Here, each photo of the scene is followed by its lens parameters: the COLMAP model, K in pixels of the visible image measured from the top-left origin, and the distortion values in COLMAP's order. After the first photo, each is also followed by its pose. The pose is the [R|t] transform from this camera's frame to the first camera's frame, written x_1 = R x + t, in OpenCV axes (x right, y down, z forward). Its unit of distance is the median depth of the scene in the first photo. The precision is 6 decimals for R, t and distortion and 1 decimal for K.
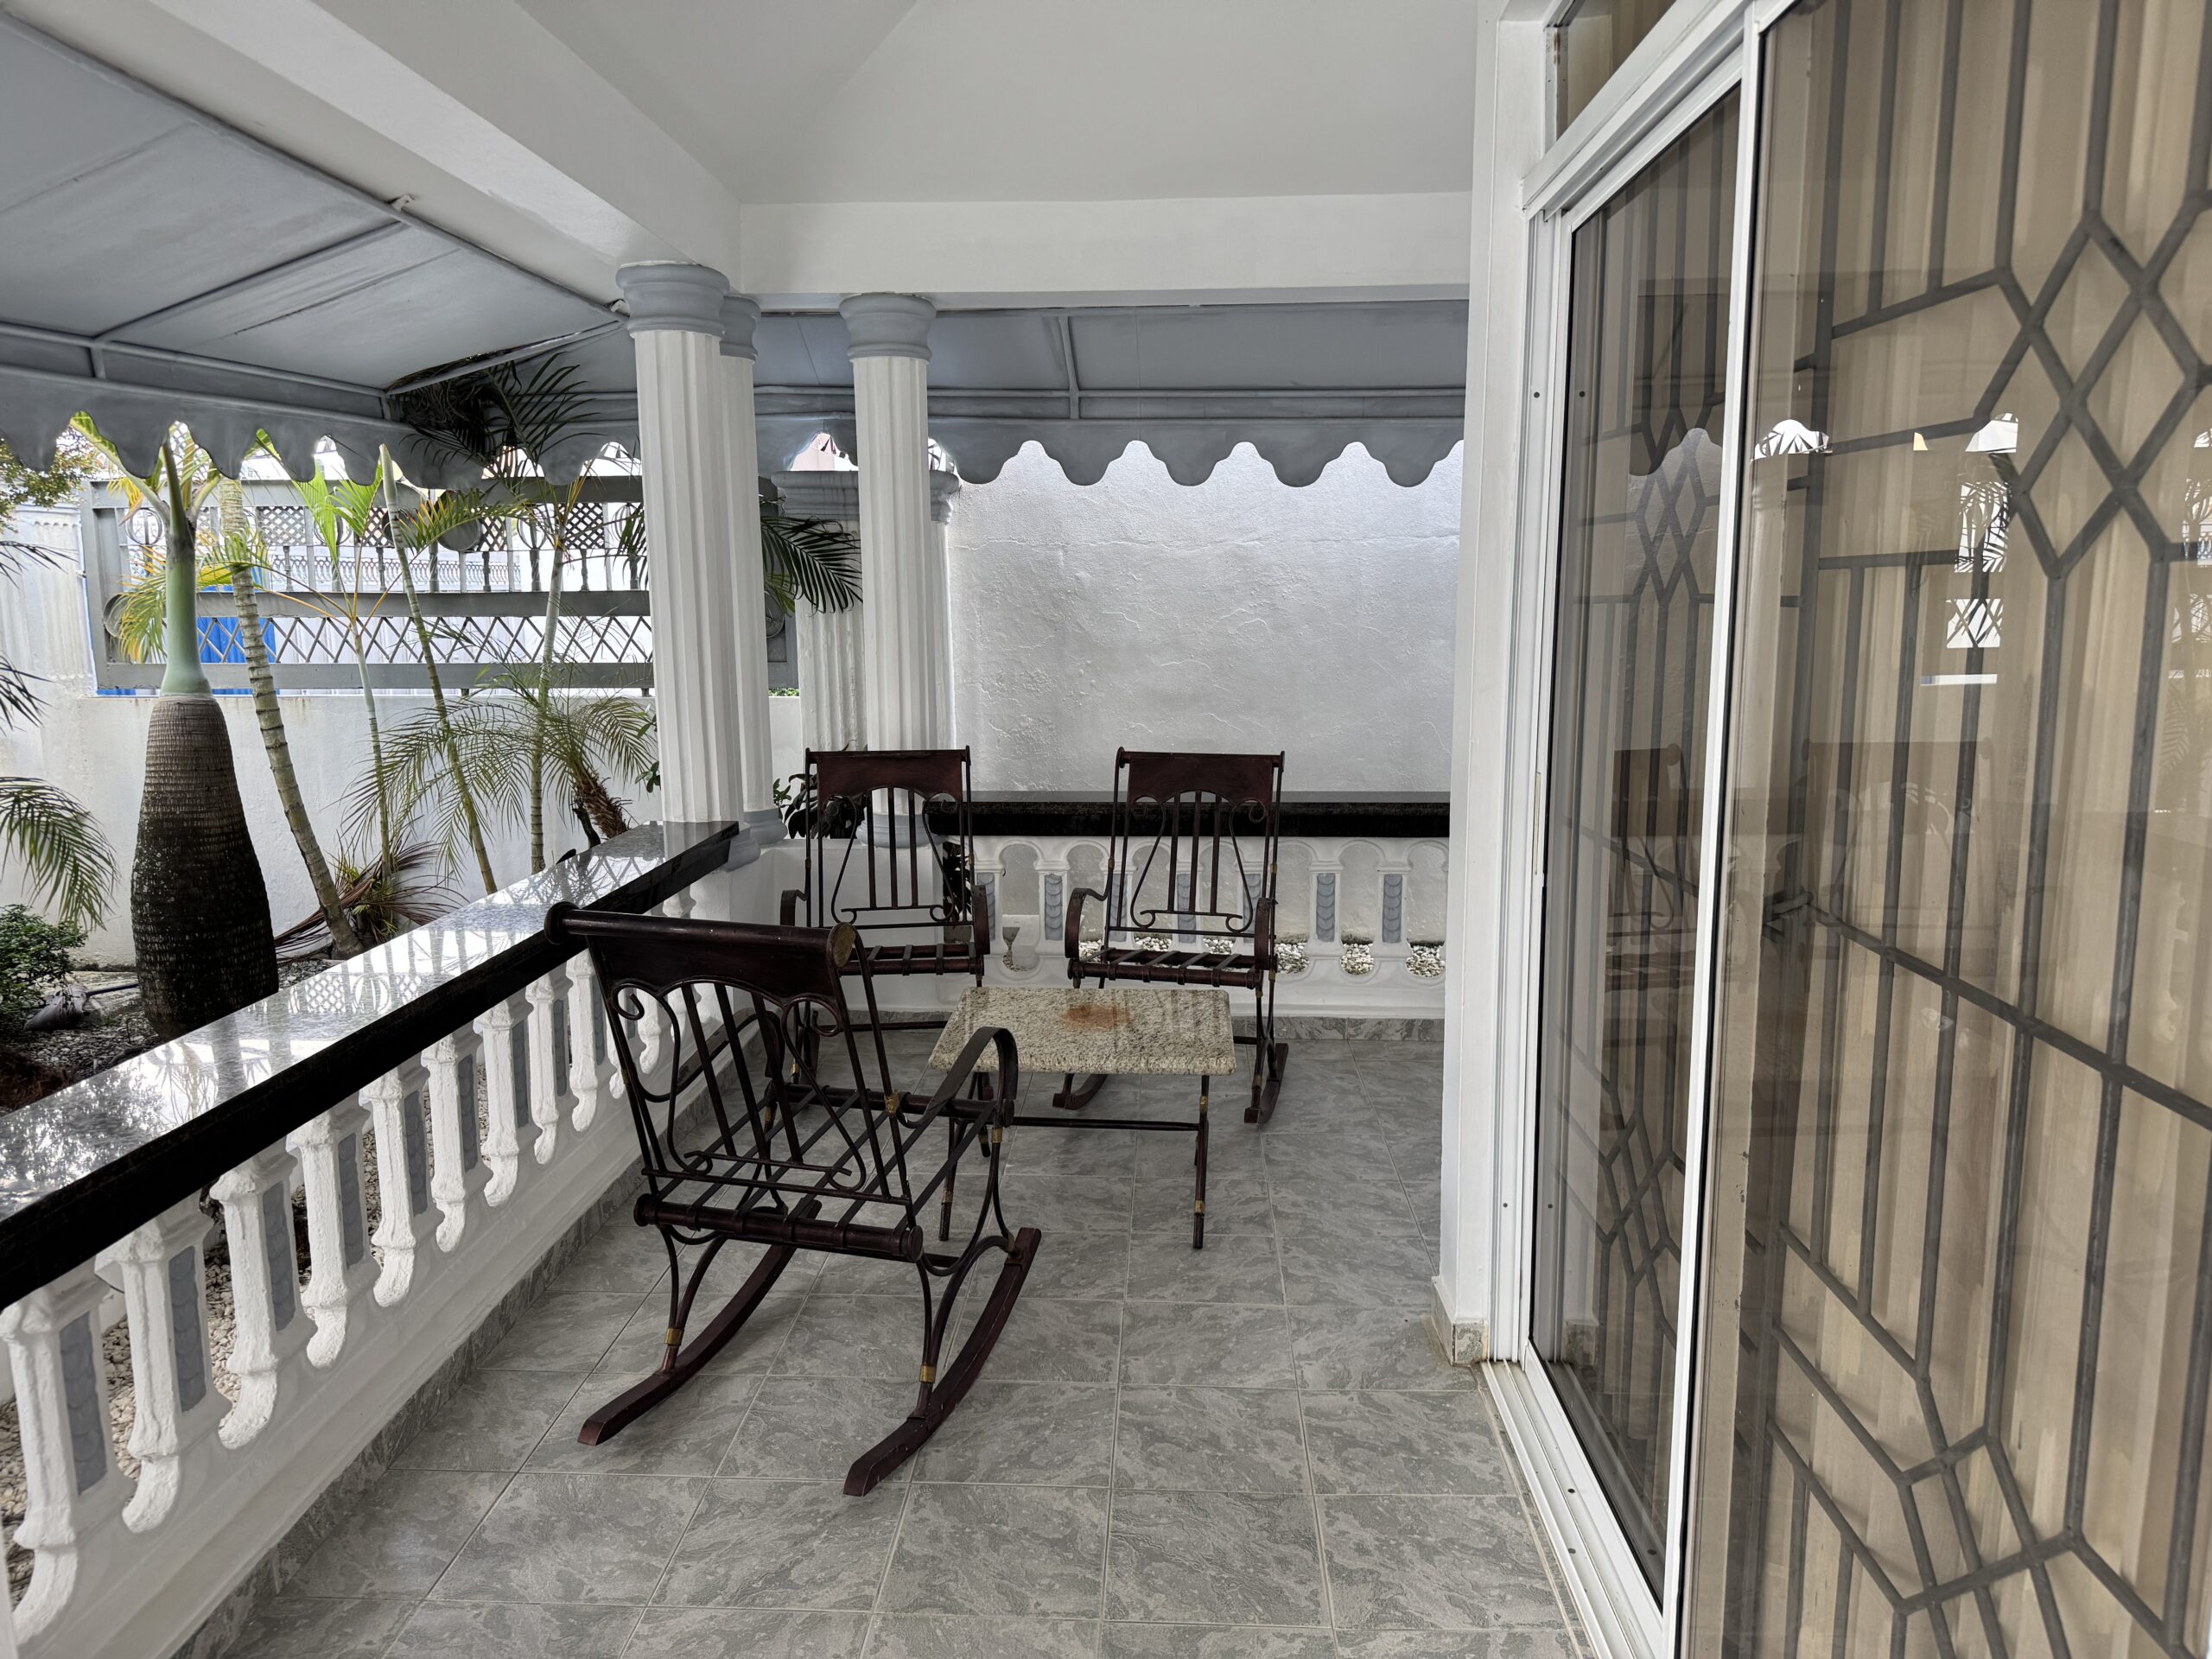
lens RADIAL K [[1551.9, 0, 1086.2], [0, 1551.9, 829.6], [0, 0, 1]] dist [0.126945, -0.183088]
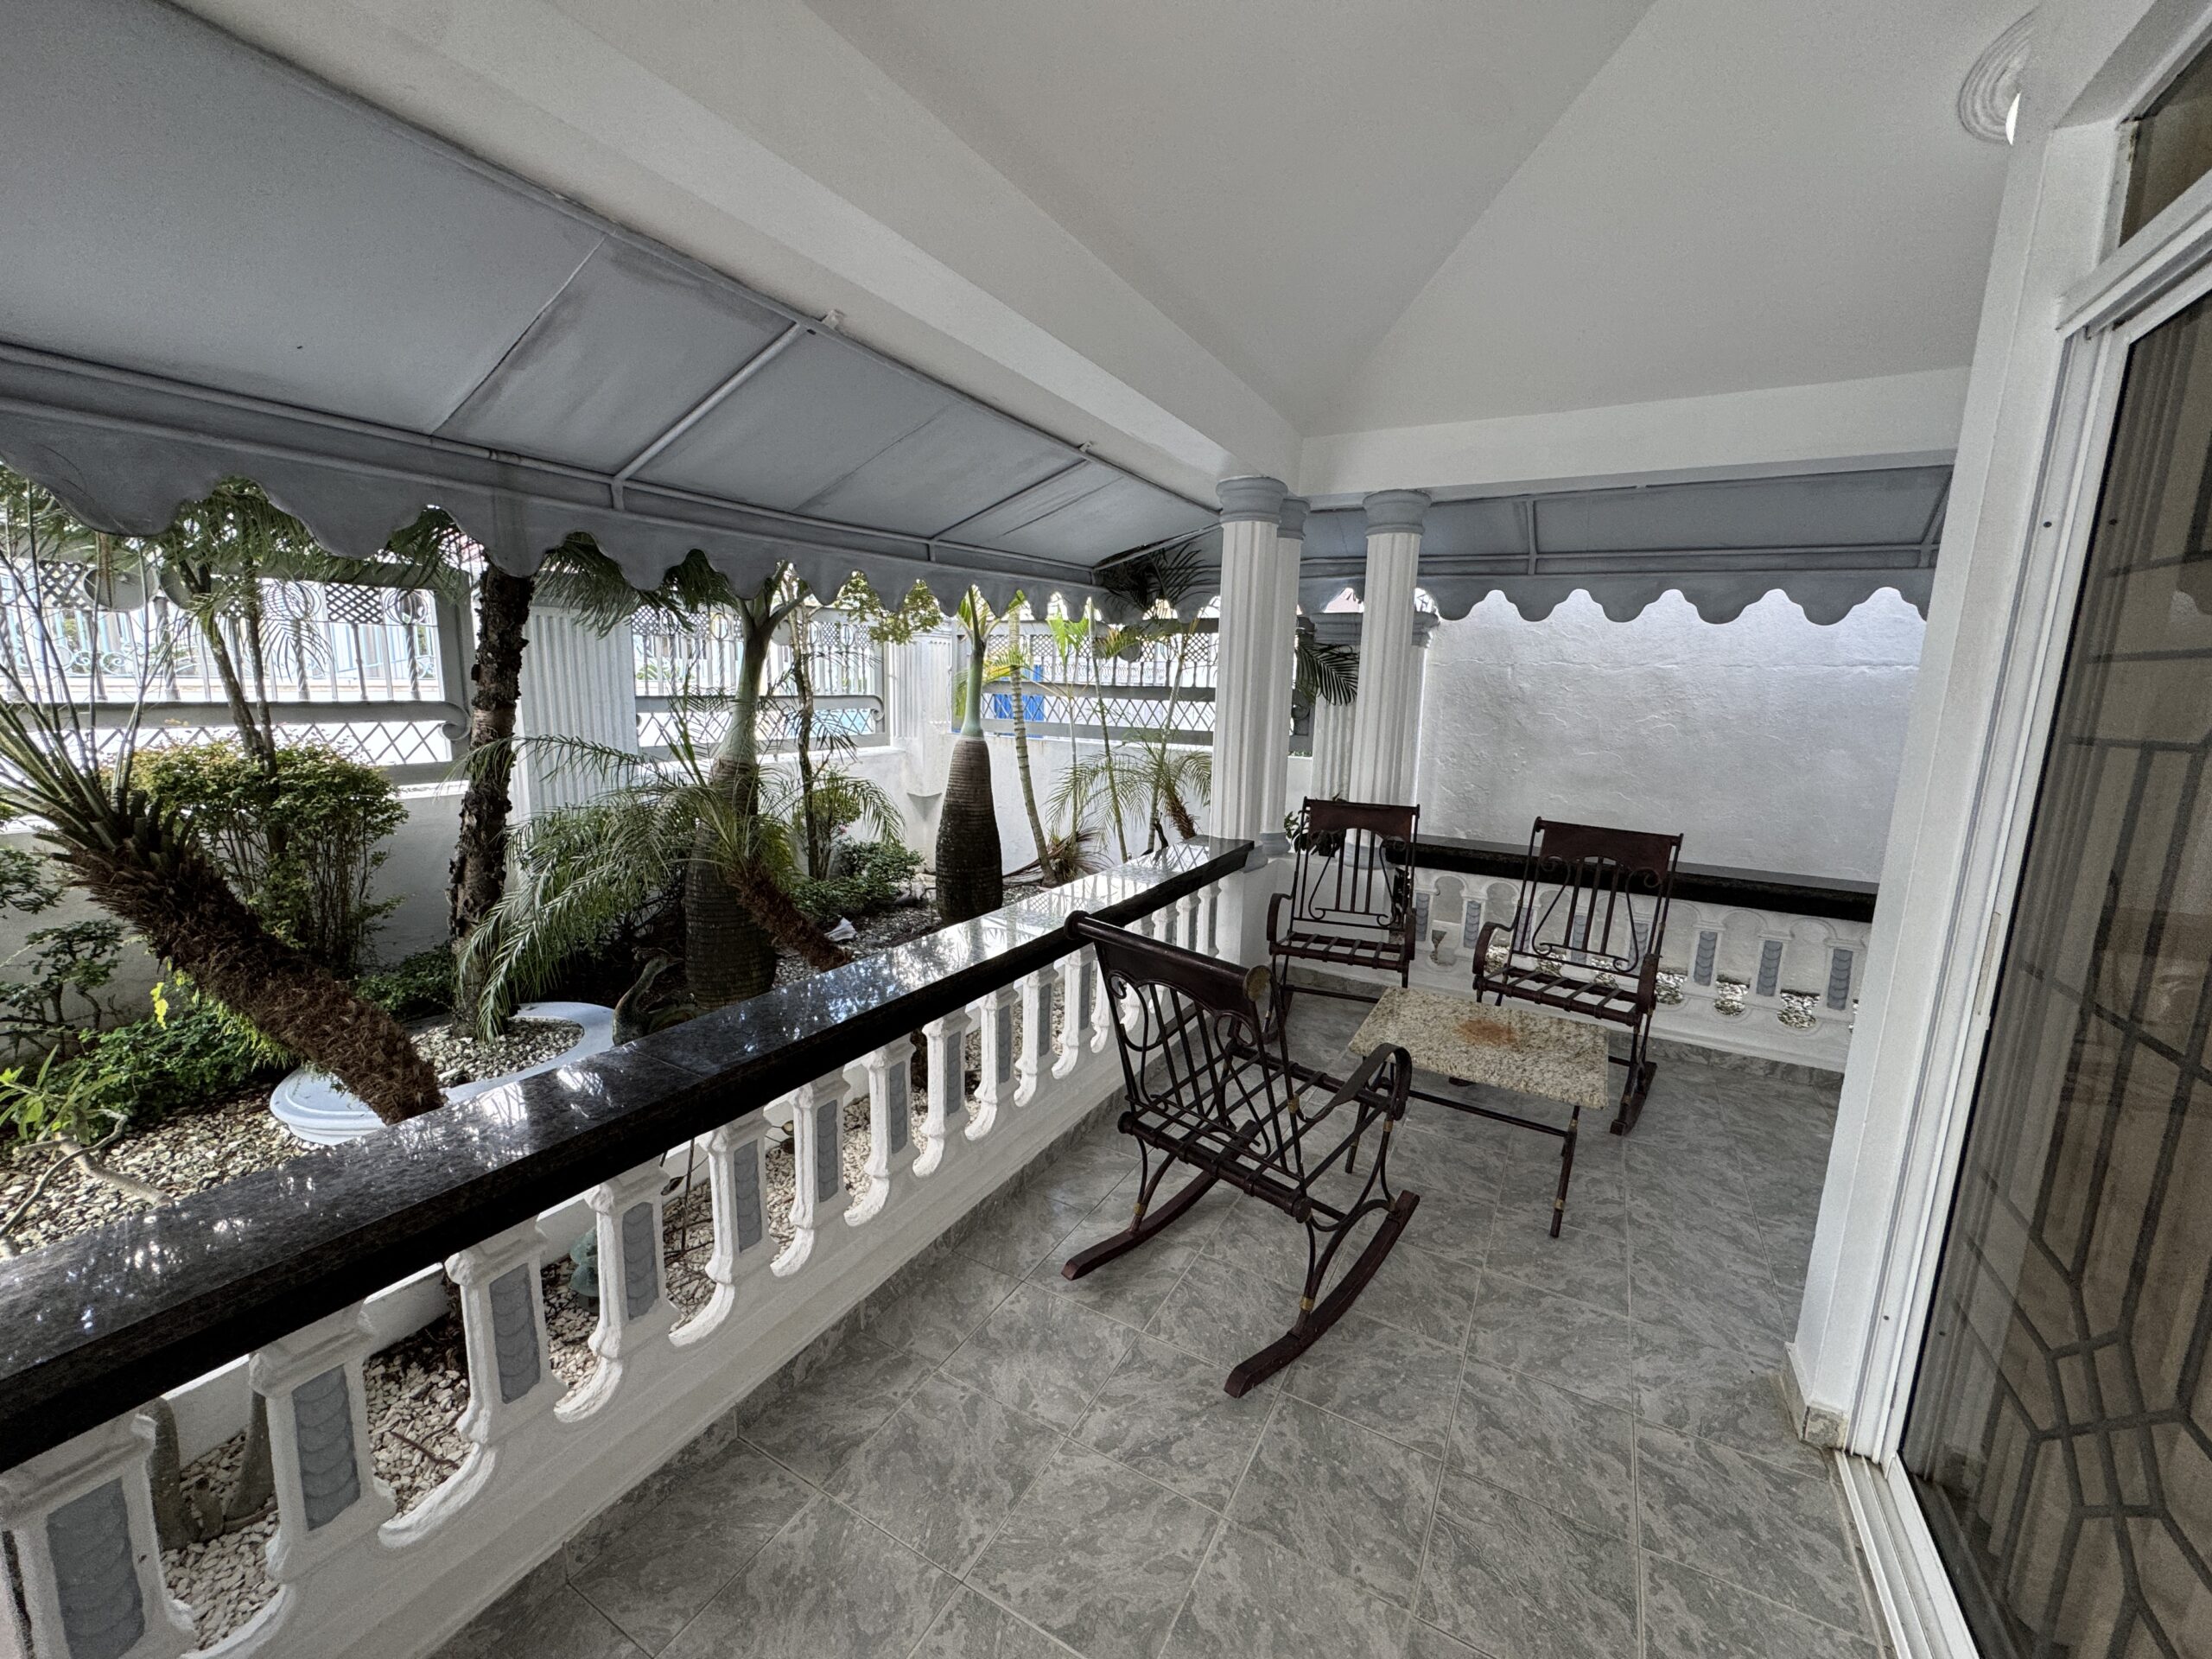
lens RADIAL K [[878.4, 0, 1104.6], [0, 878.4, 831.0], [0, 0, 1]] dist [-0.003525, 0.000216]
pose [[0.898433, 0.105560, -0.426233, 0.013445], [-0.099819, 0.994359, 0.035857, -0.041177], [0.427614, 0.010331, 0.903902, 0.215818]]
